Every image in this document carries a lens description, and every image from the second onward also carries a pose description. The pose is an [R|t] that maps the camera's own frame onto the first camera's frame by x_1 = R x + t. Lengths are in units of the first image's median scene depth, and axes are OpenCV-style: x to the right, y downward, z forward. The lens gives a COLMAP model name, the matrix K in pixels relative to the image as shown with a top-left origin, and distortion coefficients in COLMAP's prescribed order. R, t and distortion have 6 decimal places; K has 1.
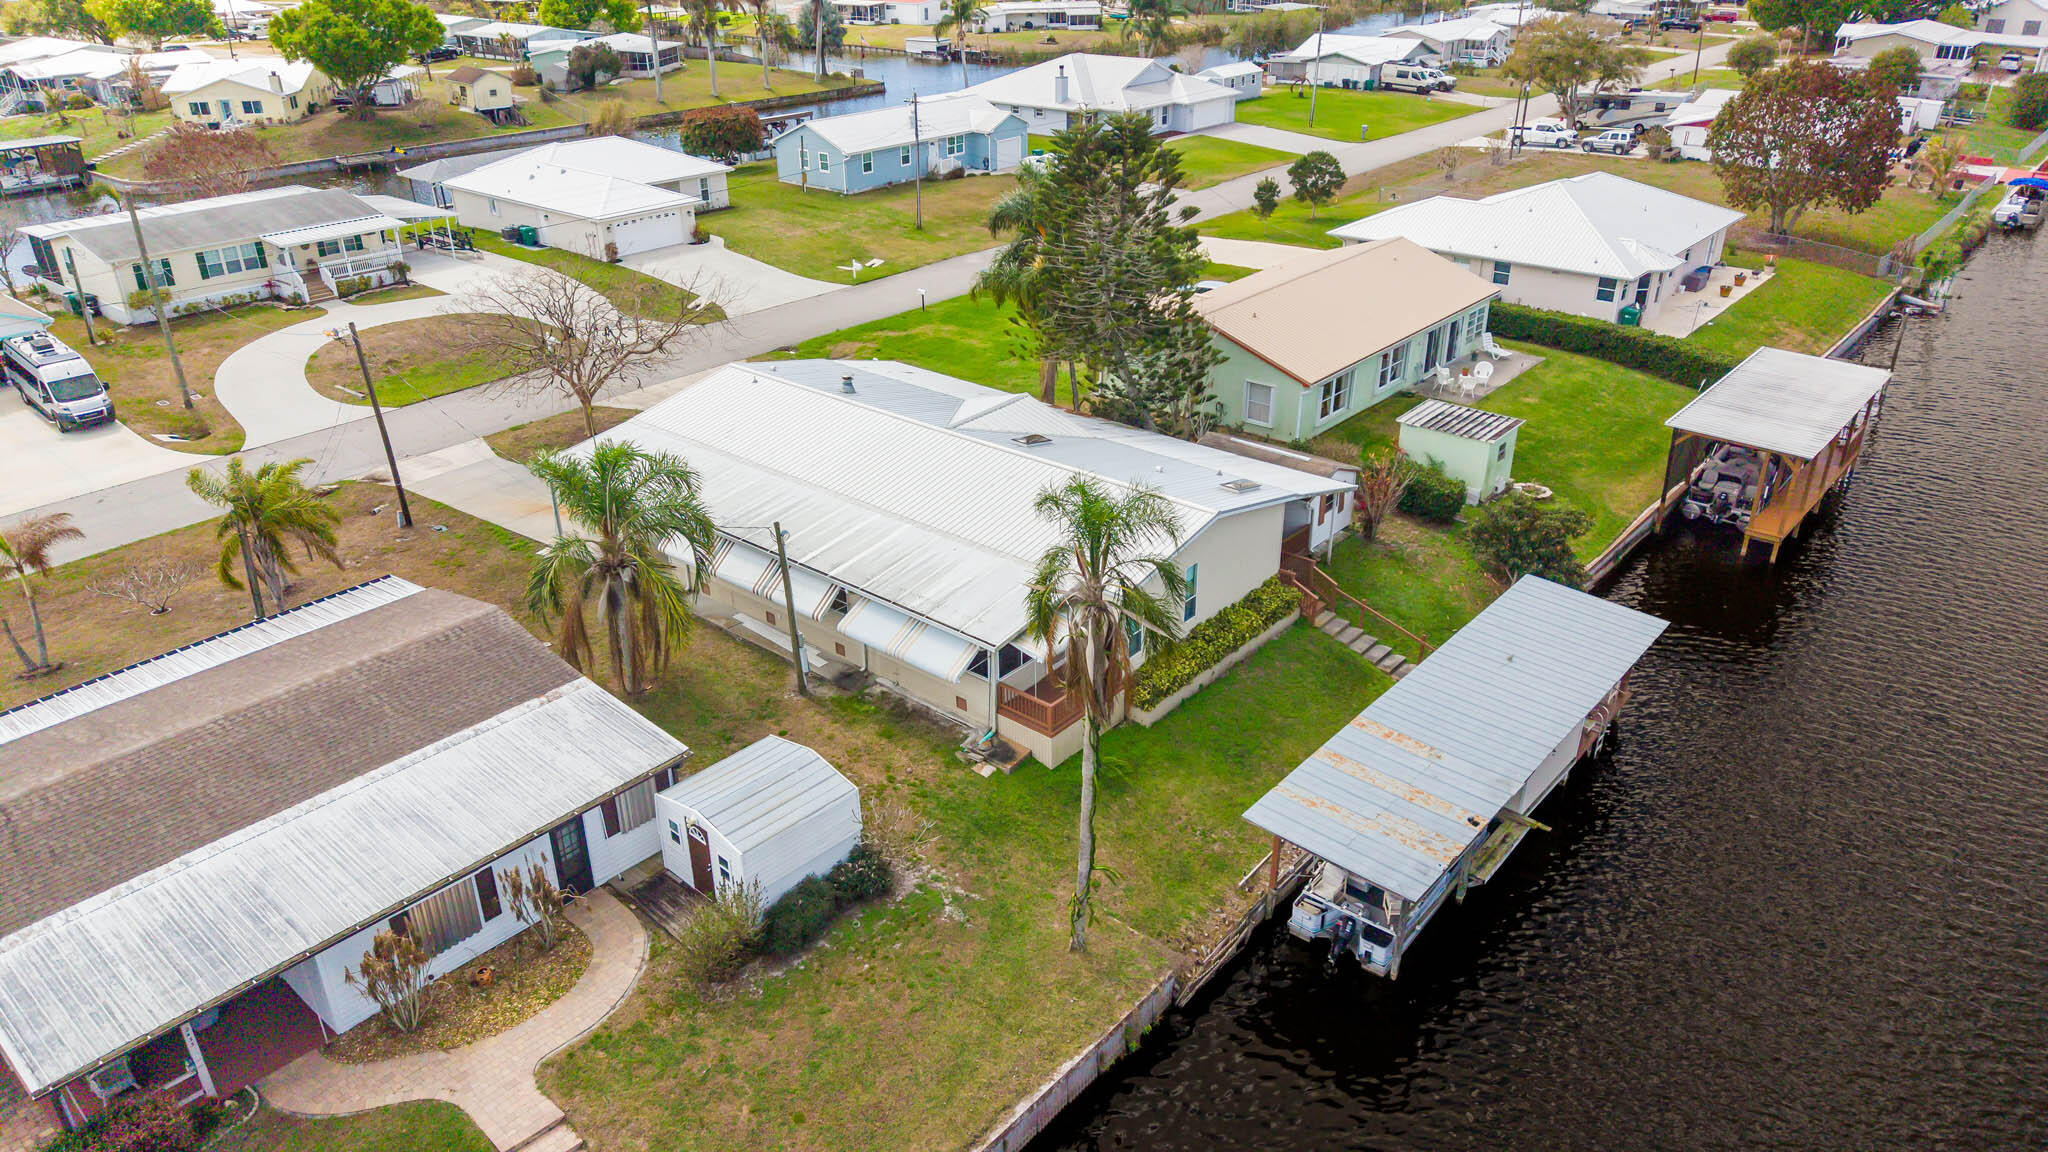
lens RADIAL K [[1367.5, 0, 1025.1], [0, 1367.5, 574.7], [0, 0, 1]] dist [0.033650, -0.038138]
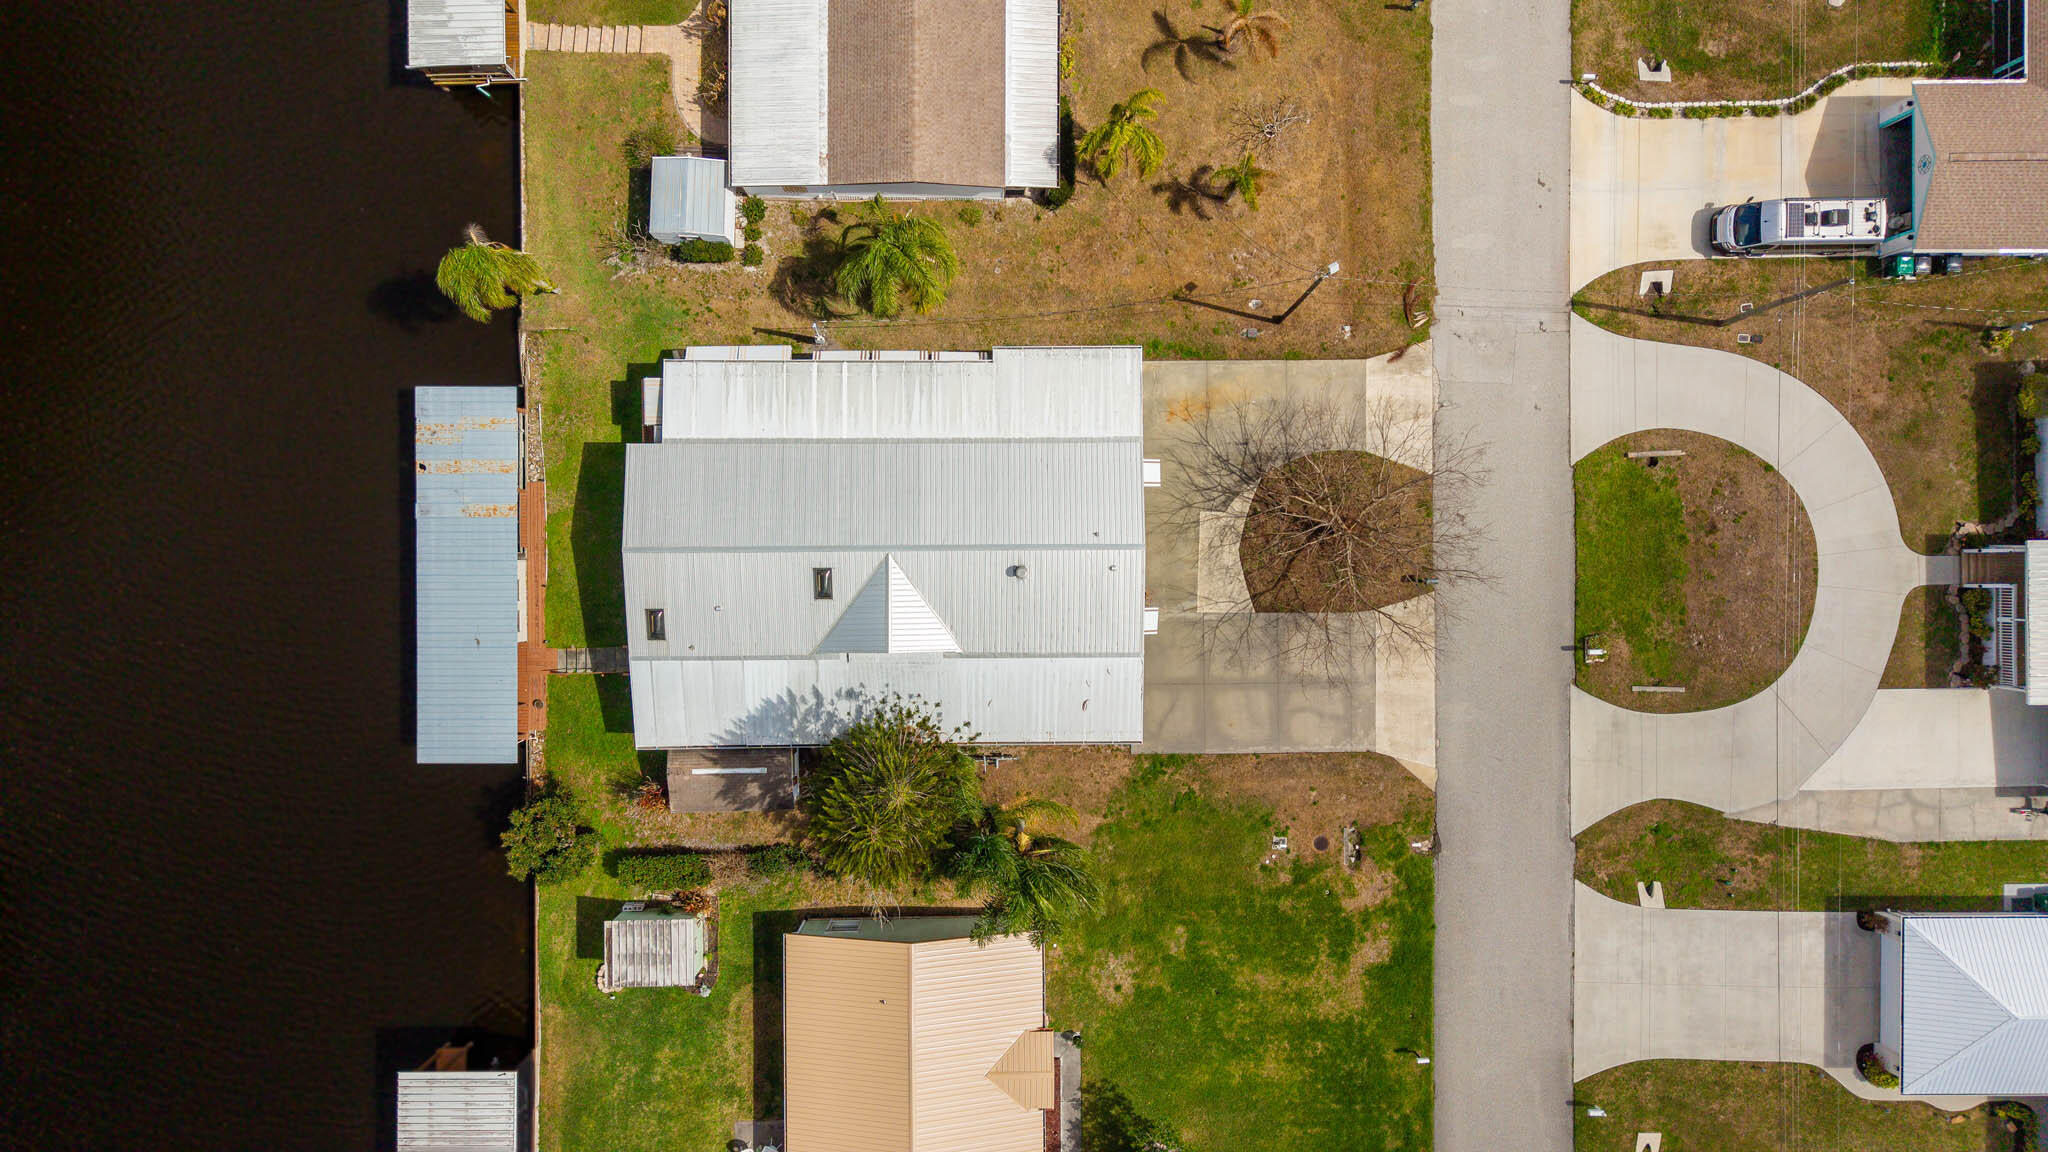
lens RADIAL K [[1367.5, 0, 1026.0], [0, 1367.5, 575.5], [0, 0, 1]] dist [0.033650, -0.038138]
pose [[-0.757668, 0.652632, -0.003335, -0.078756], [-0.306380, -0.351168, 0.884767, -0.725548], [0.576255, 0.671381, 0.466023, 0.287388]]
